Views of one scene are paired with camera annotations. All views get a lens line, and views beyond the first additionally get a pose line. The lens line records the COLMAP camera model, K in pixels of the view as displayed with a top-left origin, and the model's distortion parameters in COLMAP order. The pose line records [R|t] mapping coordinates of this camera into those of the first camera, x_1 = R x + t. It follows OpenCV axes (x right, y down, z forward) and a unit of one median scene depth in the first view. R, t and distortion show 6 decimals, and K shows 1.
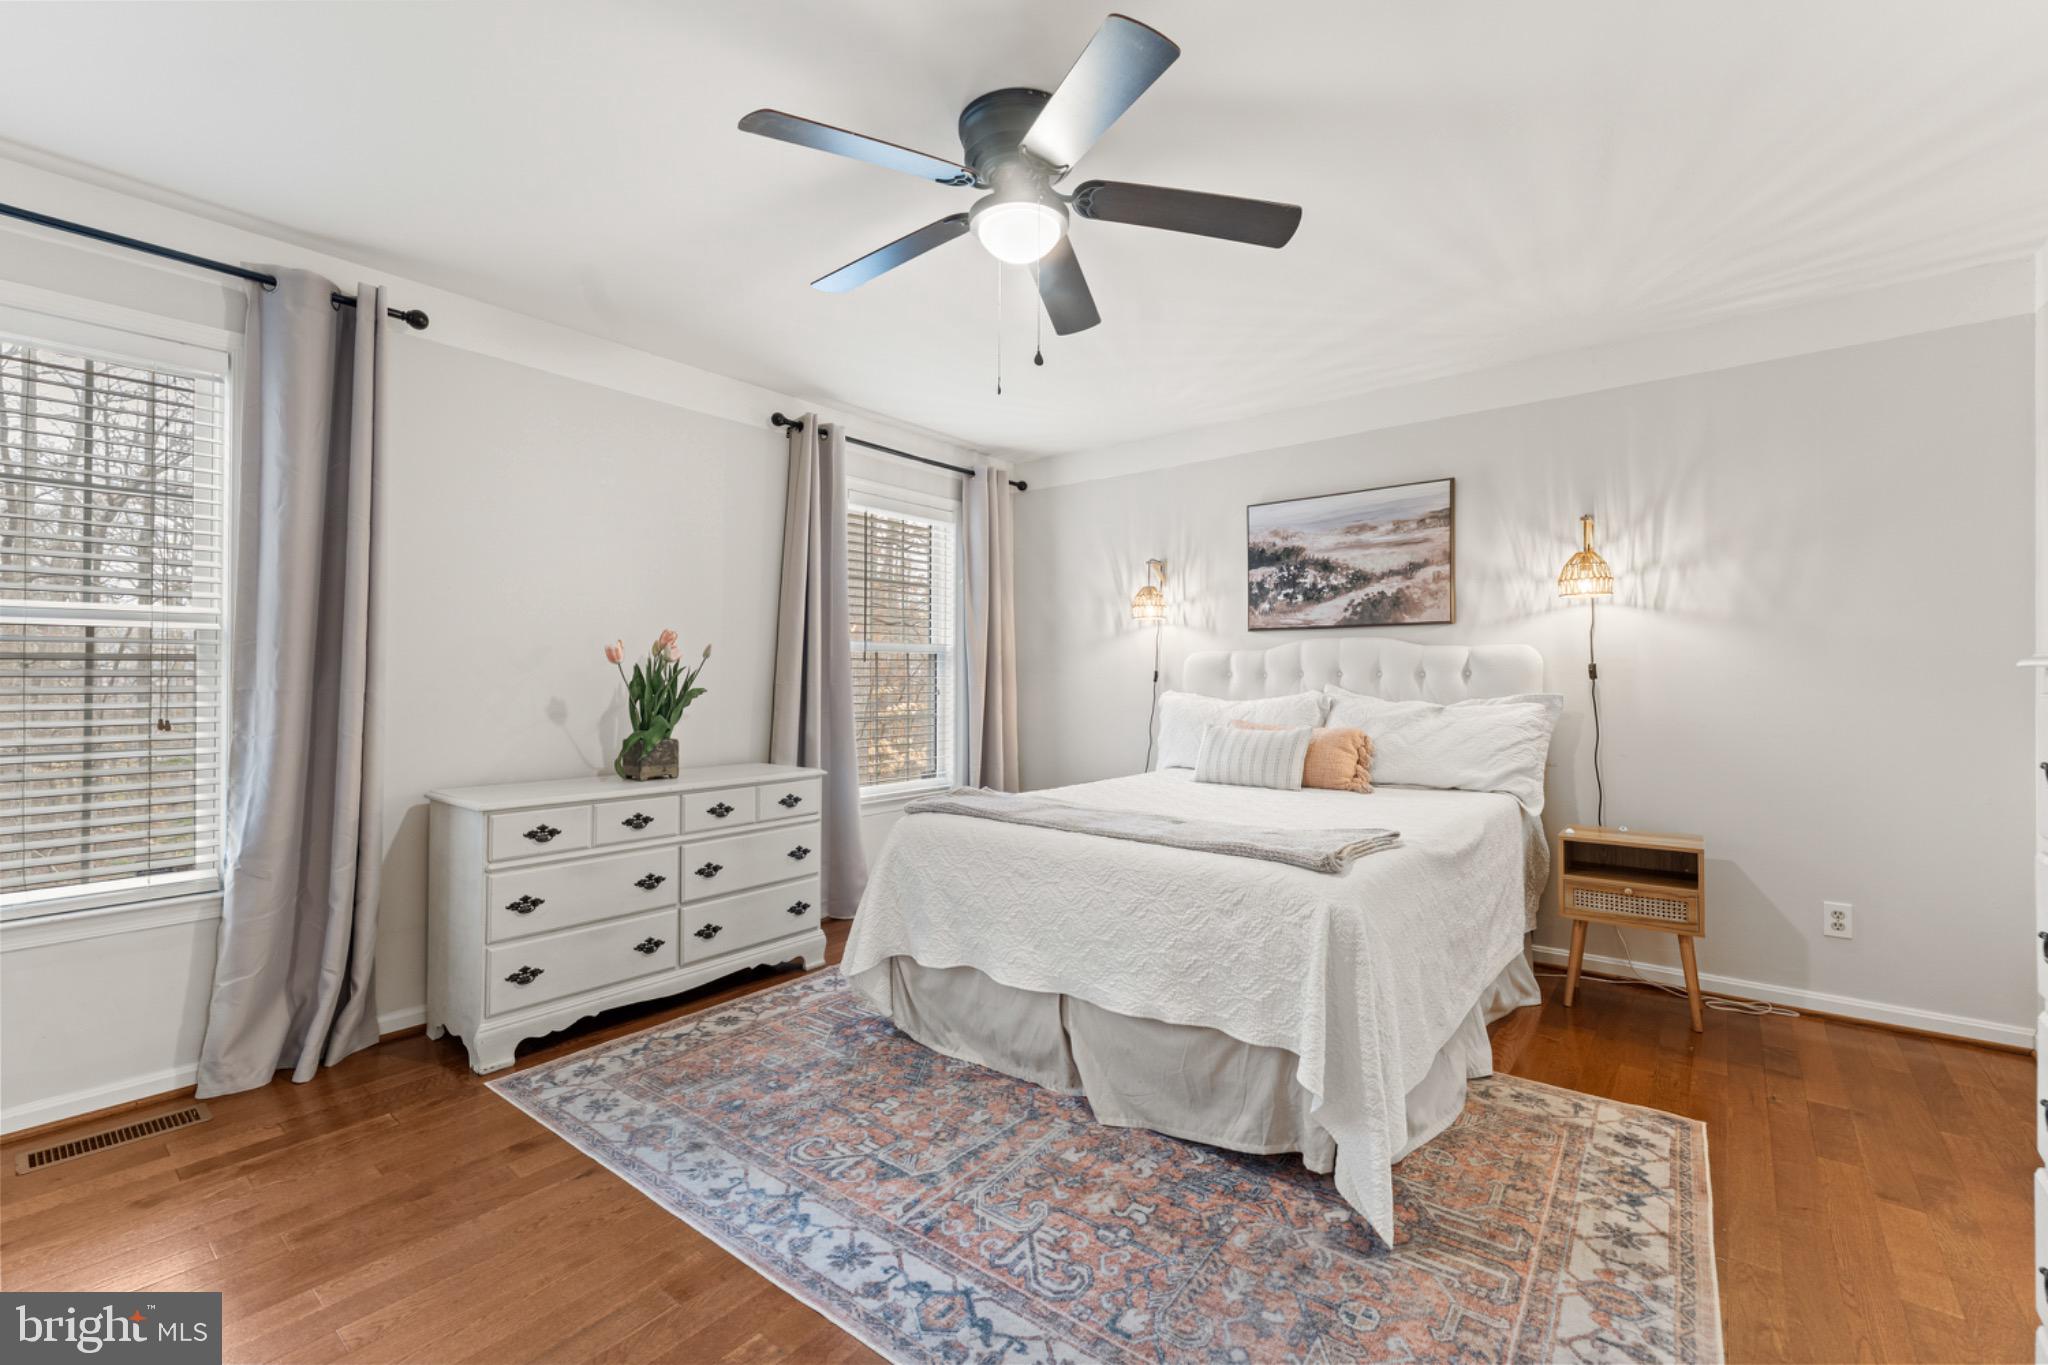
lens RADIAL K [[872.0, 0, 1018.4], [0, 872.0, 677.1], [0, 0, 1]] dist [-0.000646, 0.000526]
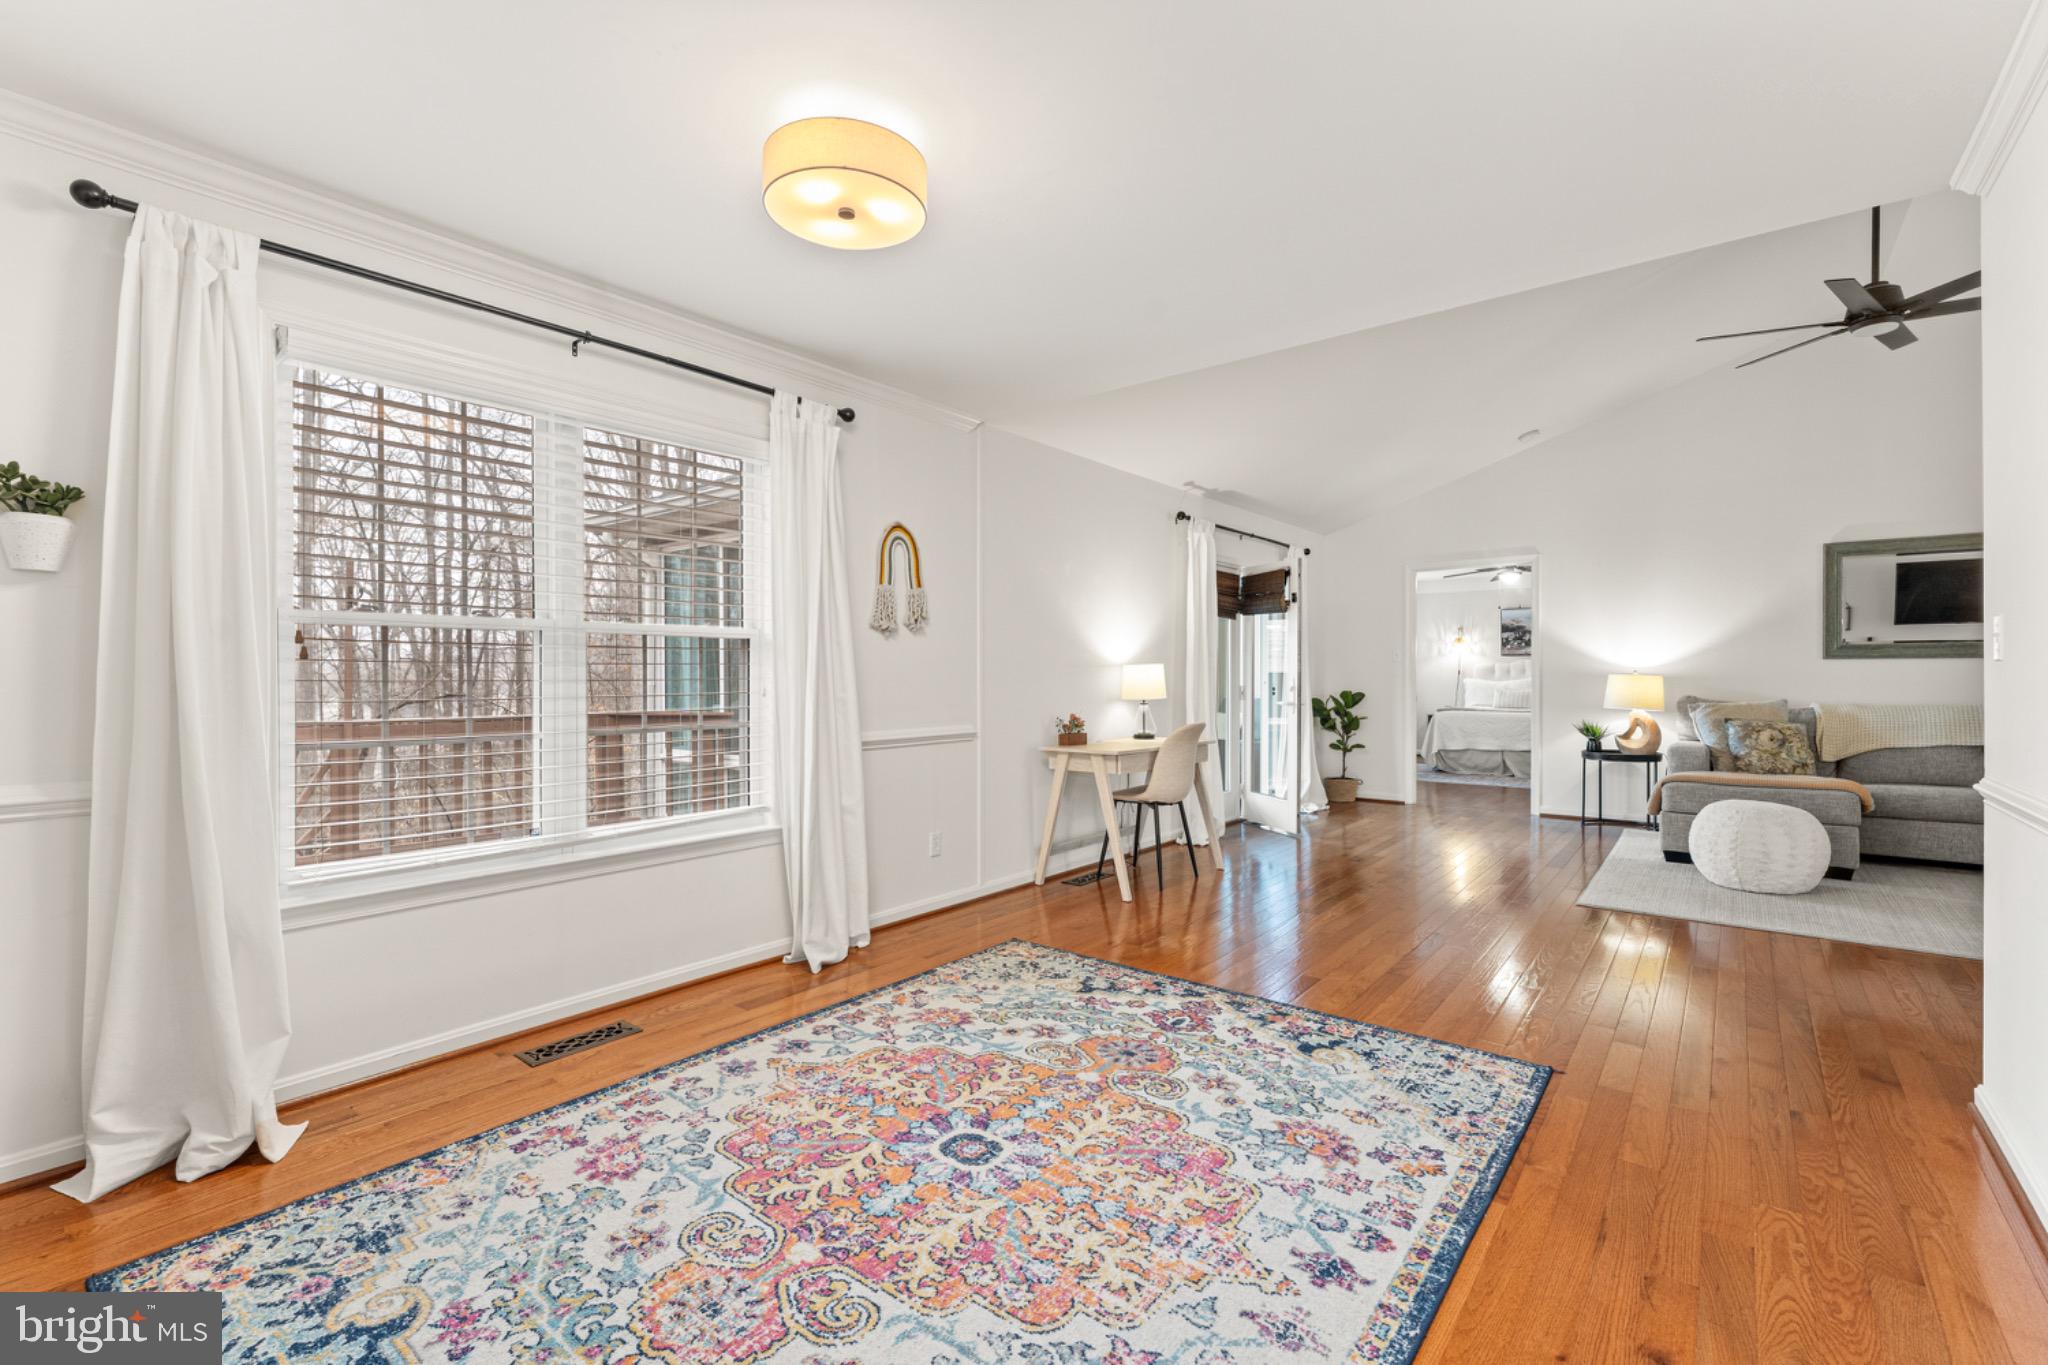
lens RADIAL K [[872.0, 0, 1029.9], [0, 872.0, 689.4], [0, 0, 1]] dist [-0.000646, 0.000526]
pose [[0.999982, -0.003010, 0.005223, -1.546920], [0.002898, 0.999766, 0.021439, -0.012695], [-0.005287, -0.021423, 0.999757, -2.170767]]
